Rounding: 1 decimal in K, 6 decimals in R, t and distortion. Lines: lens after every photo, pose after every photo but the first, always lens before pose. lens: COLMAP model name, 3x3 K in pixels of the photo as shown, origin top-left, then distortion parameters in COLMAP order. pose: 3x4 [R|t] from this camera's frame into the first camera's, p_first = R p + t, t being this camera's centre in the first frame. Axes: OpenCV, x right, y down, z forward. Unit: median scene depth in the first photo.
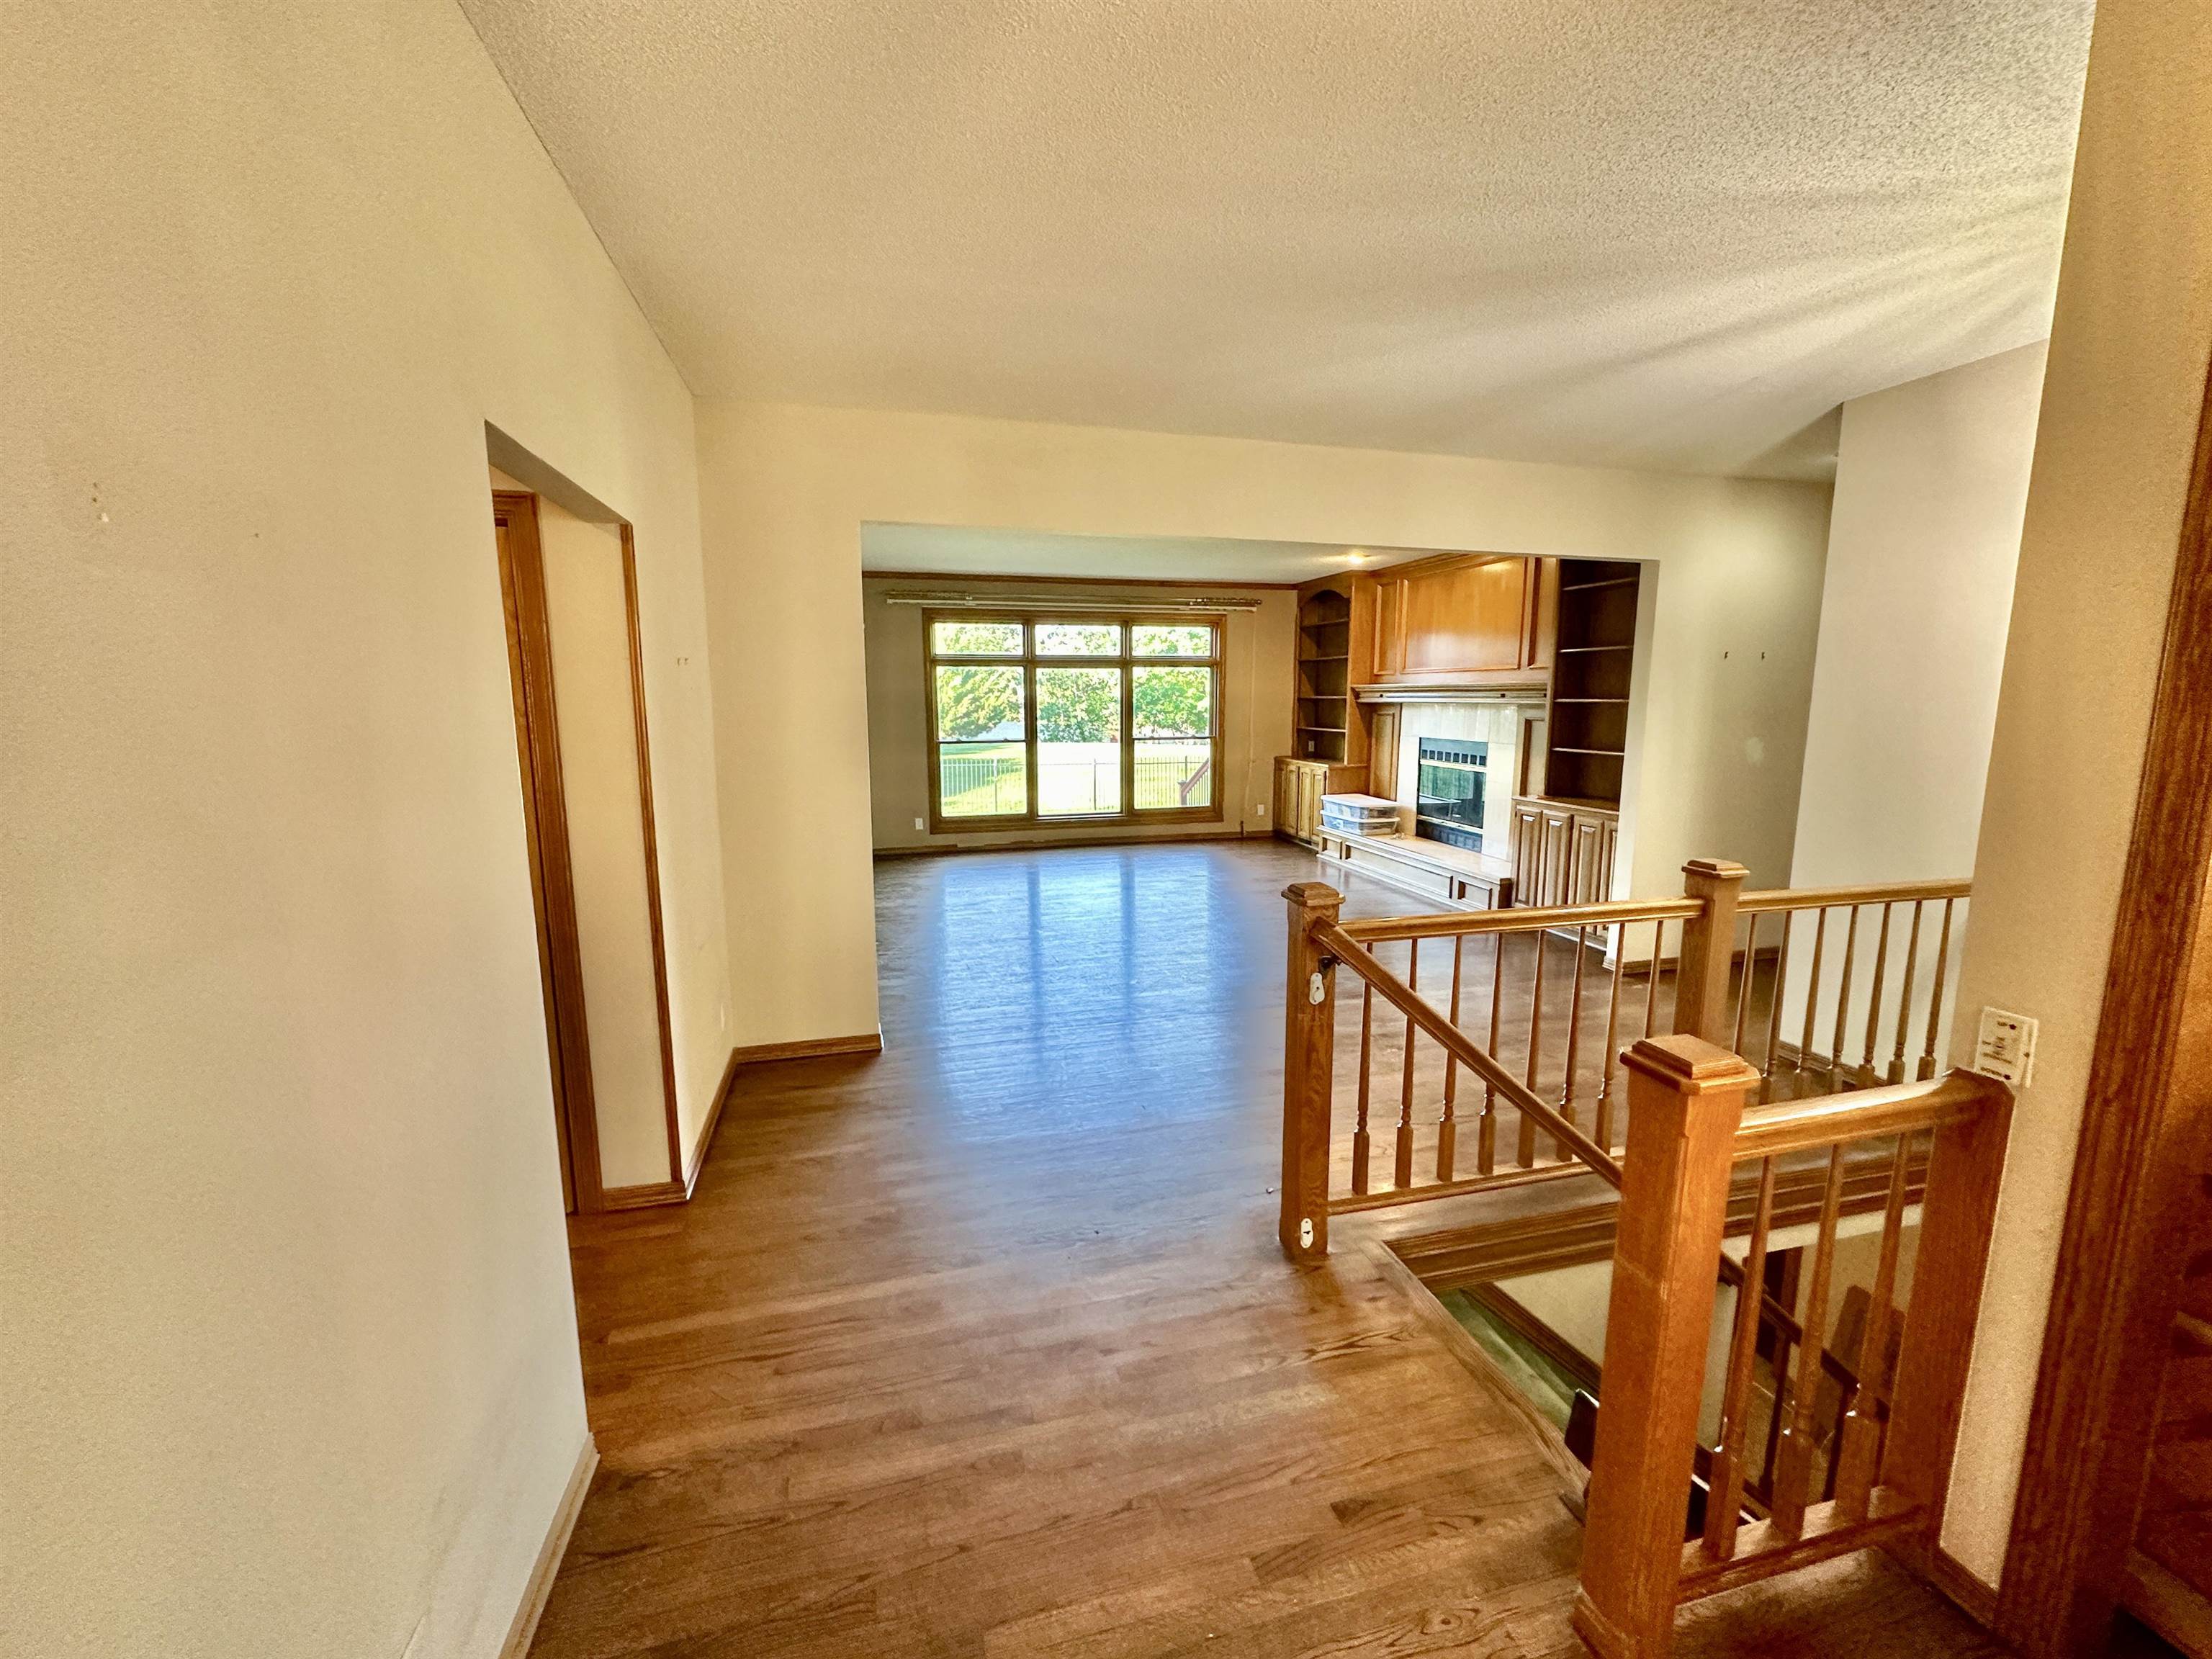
lens RADIAL K [[885.4, 0, 1106.0], [0, 885.4, 829.5], [0, 0, 1]] dist [-0.001845, 0.000123]
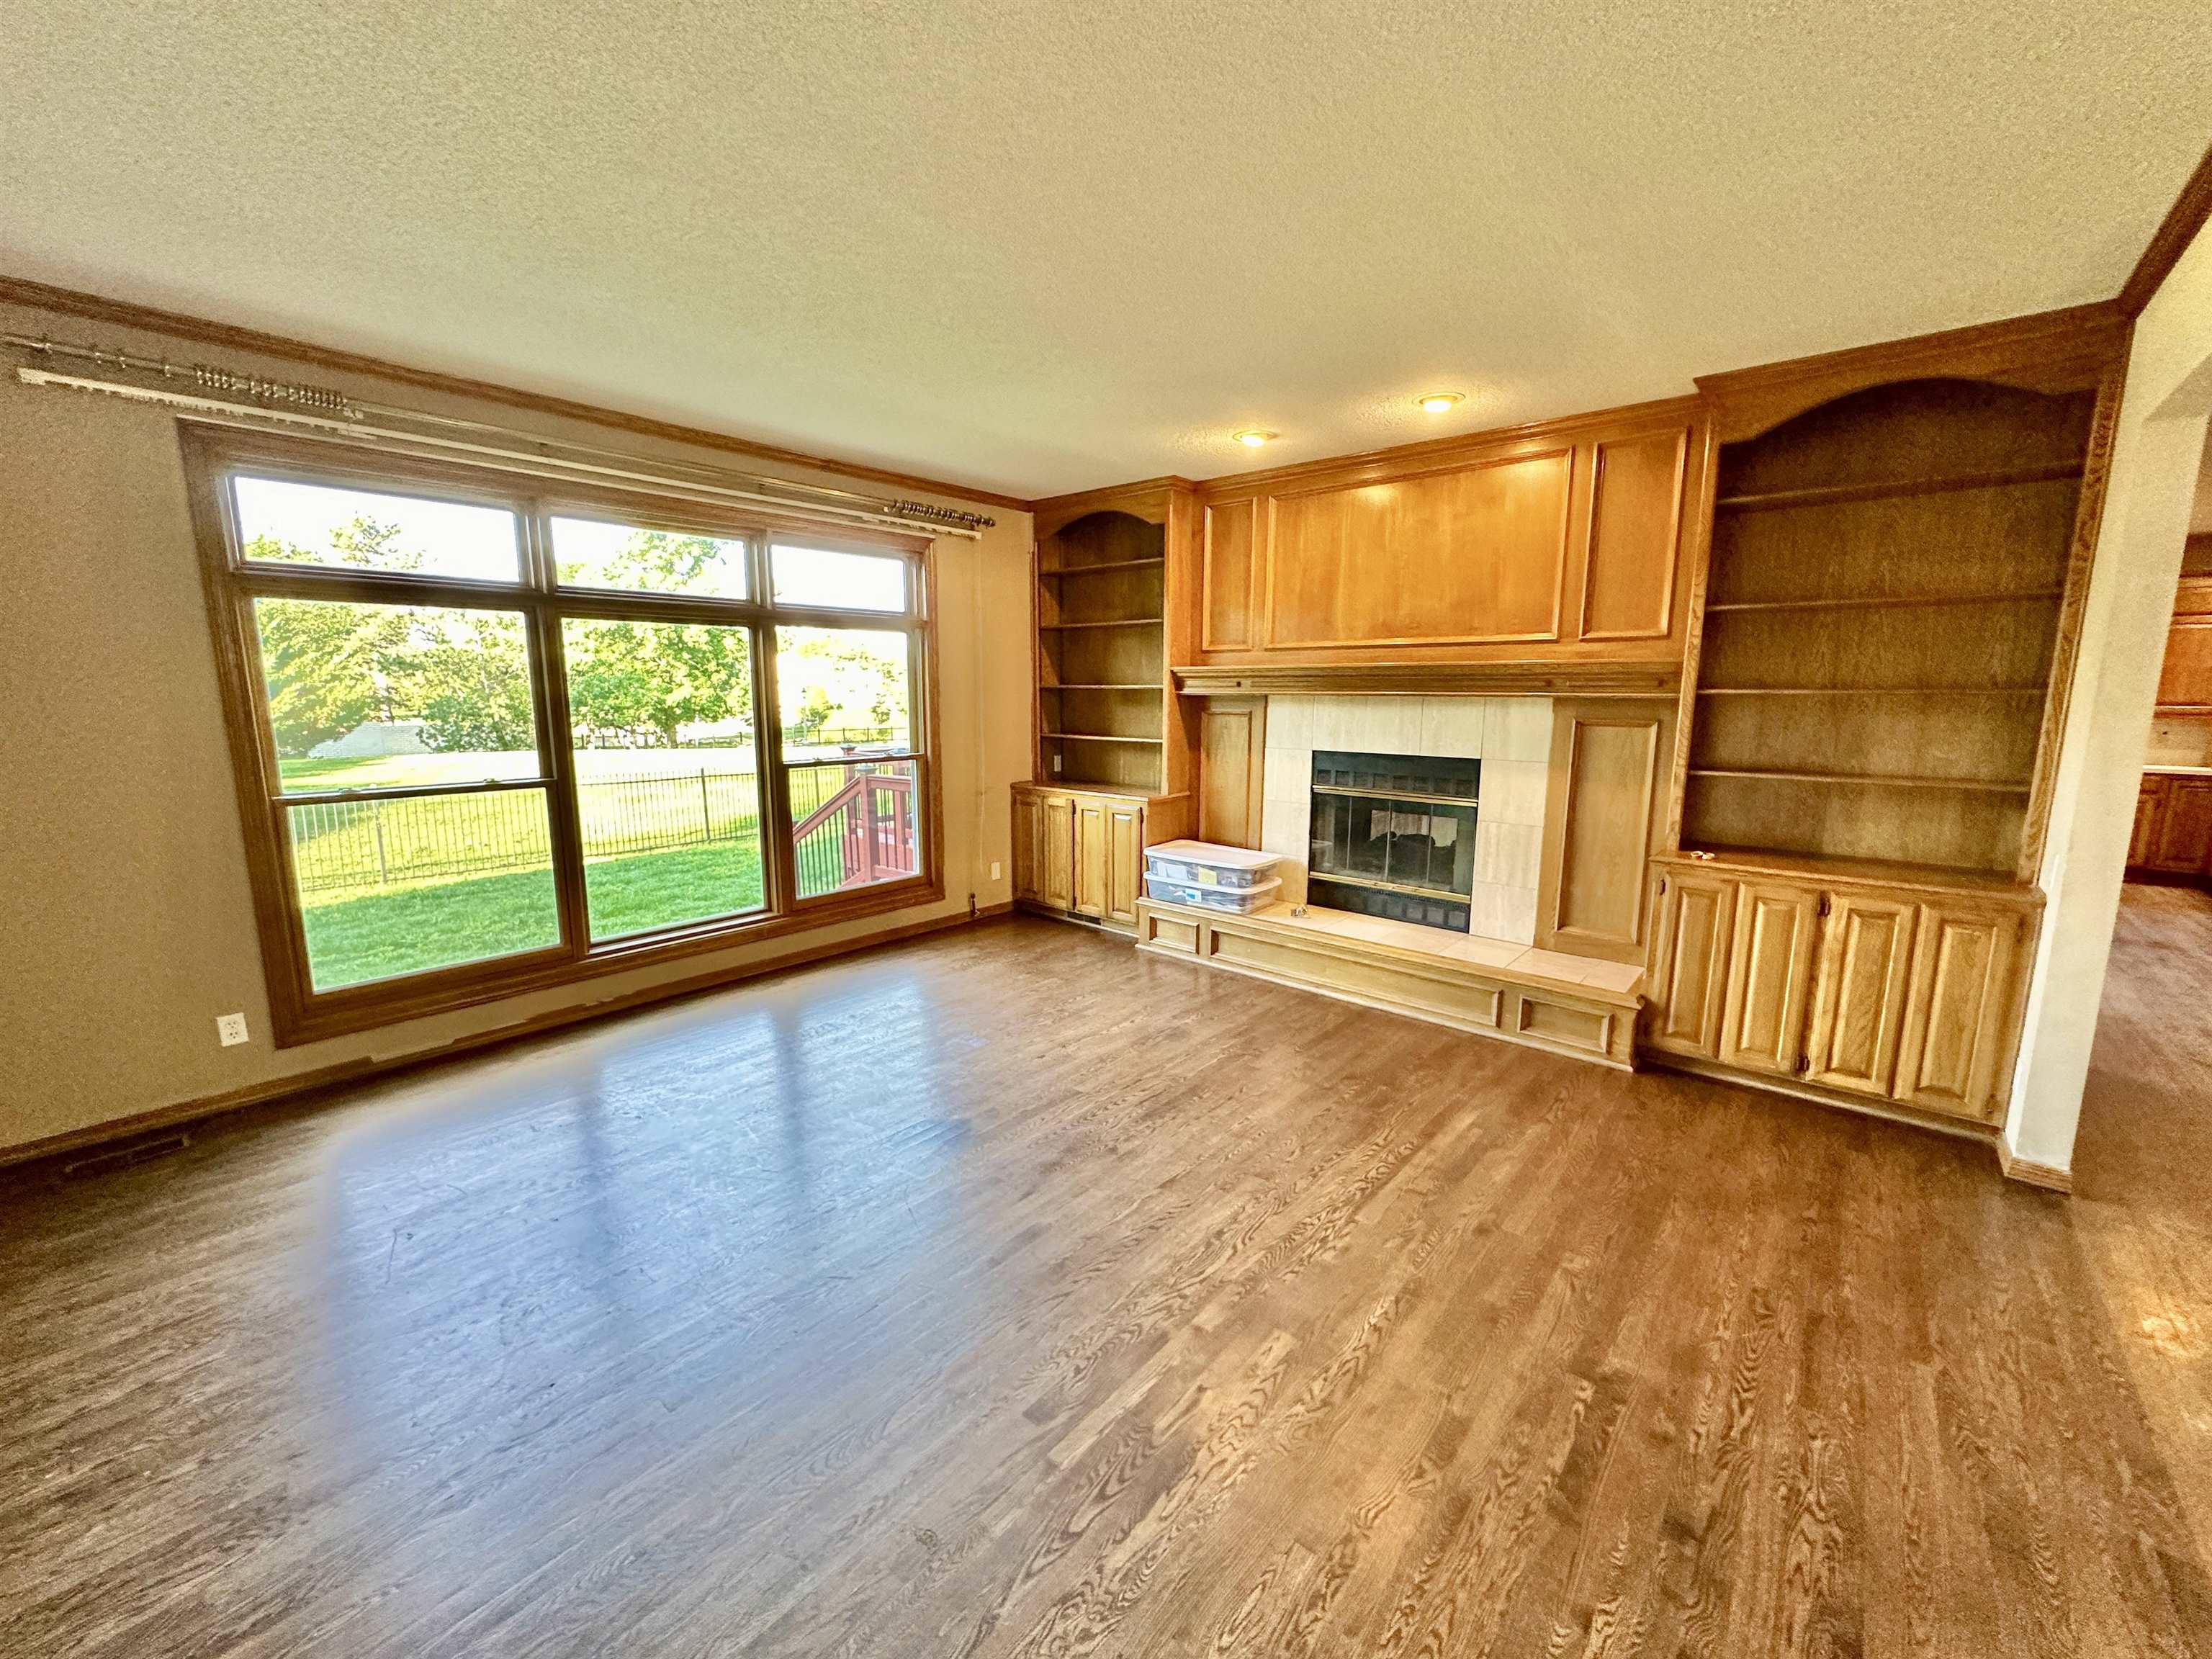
lens RADIAL K [[885.4, 0, 1106.0], [0, 885.4, 829.5], [0, 0, 1]] dist [-0.001845, 0.000123]
pose [[0.828153, -0.082825, 0.554349, -0.106572], [0.078869, 0.996401, 0.031048, -0.069366], [-0.554926, 0.018008, 0.831705, 0.490304]]
